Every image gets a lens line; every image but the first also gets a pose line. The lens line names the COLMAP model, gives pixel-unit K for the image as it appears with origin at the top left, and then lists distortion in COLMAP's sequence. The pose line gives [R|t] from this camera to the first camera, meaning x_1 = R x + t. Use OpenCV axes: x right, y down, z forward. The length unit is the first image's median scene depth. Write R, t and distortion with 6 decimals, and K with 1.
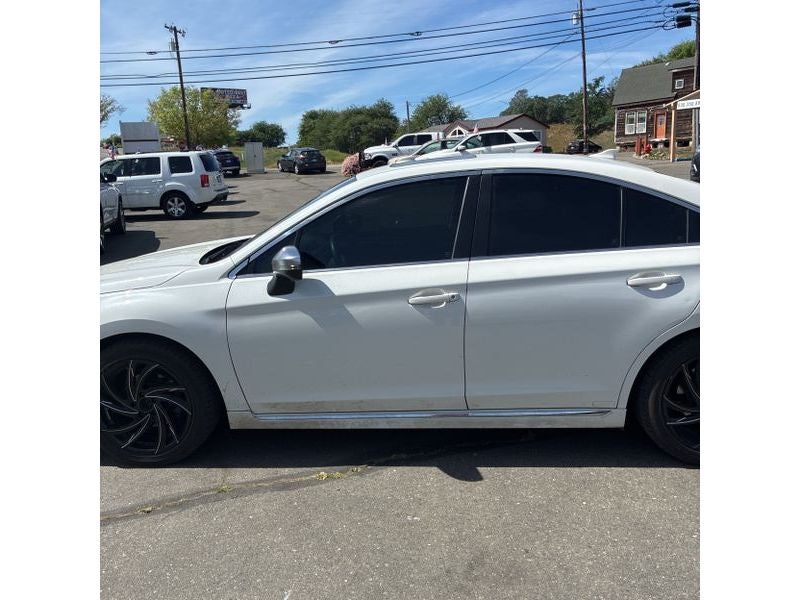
lens RADIAL K [[603.7, 0, 396.8], [0, 603.7, 291.2], [0, 0, 1]] dist [0.002265, 0.001799]
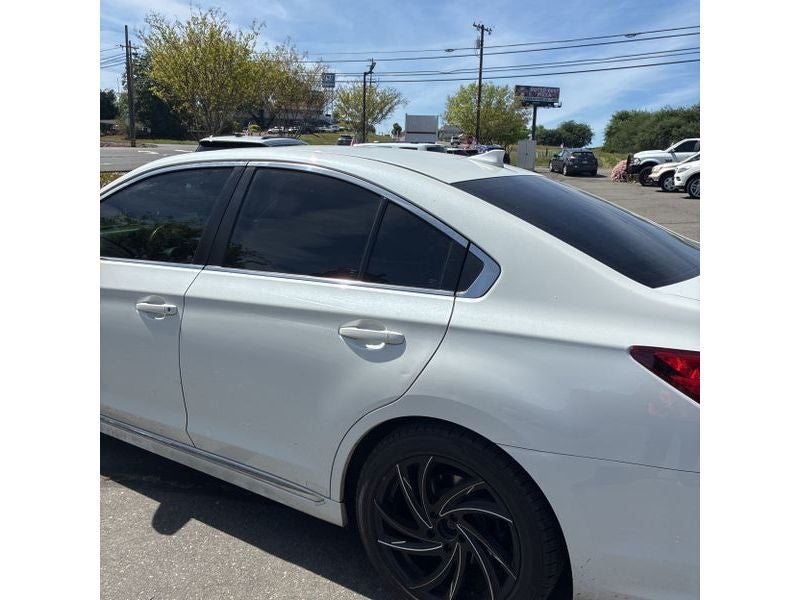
lens RADIAL K [[604.1, 0, 404.7], [0, 604.1, 299.2], [0, 0, 1]] dist [0.021232, -0.003909]
pose [[0.893246, 0.163810, -0.418663, 0.056567], [-0.158194, 0.986223, 0.048363, -0.007440], [0.420817, 0.023030, 0.906853, 0.029274]]
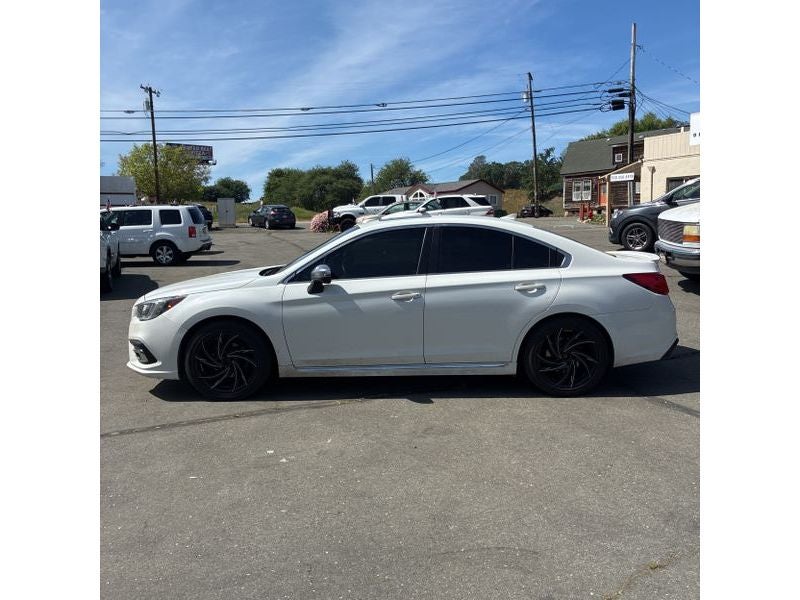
lens RADIAL K [[595.0, 0, 403.0], [0, 595.0, 284.9], [0, 0, 1]] dist [0.024978, -0.002195]
pose [[0.997081, 0.018076, 0.074178, -0.005797], [-0.010258, 0.994477, -0.104452, 0.012305], [-0.075657, 0.103386, 0.991760, -0.053961]]
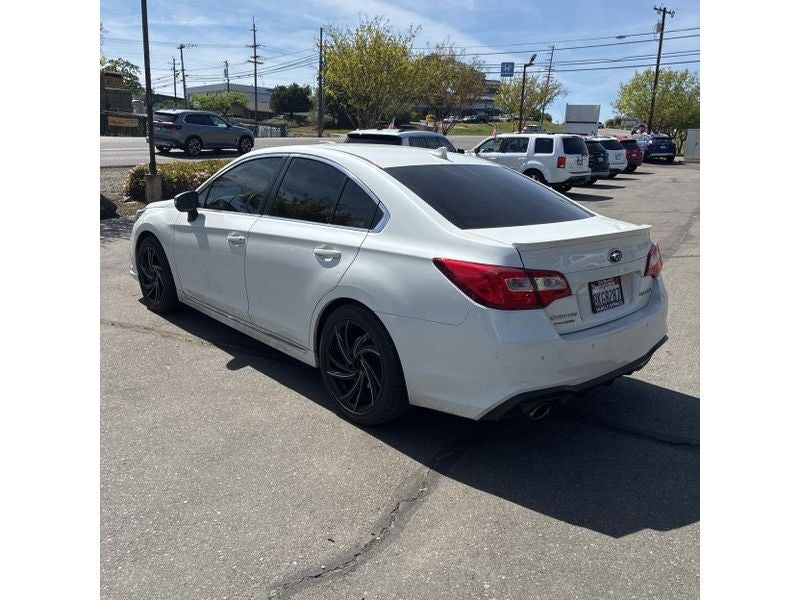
lens RADIAL K [[595.0, 0, 403.0], [0, 595.0, 284.9], [0, 0, 1]] dist [0.024978, -0.002195]
pose [[0.736112, 0.218229, -0.640714, 0.101061], [-0.205293, 0.973992, 0.095885, -0.007756], [0.644975, 0.060952, 0.761769, 0.013693]]
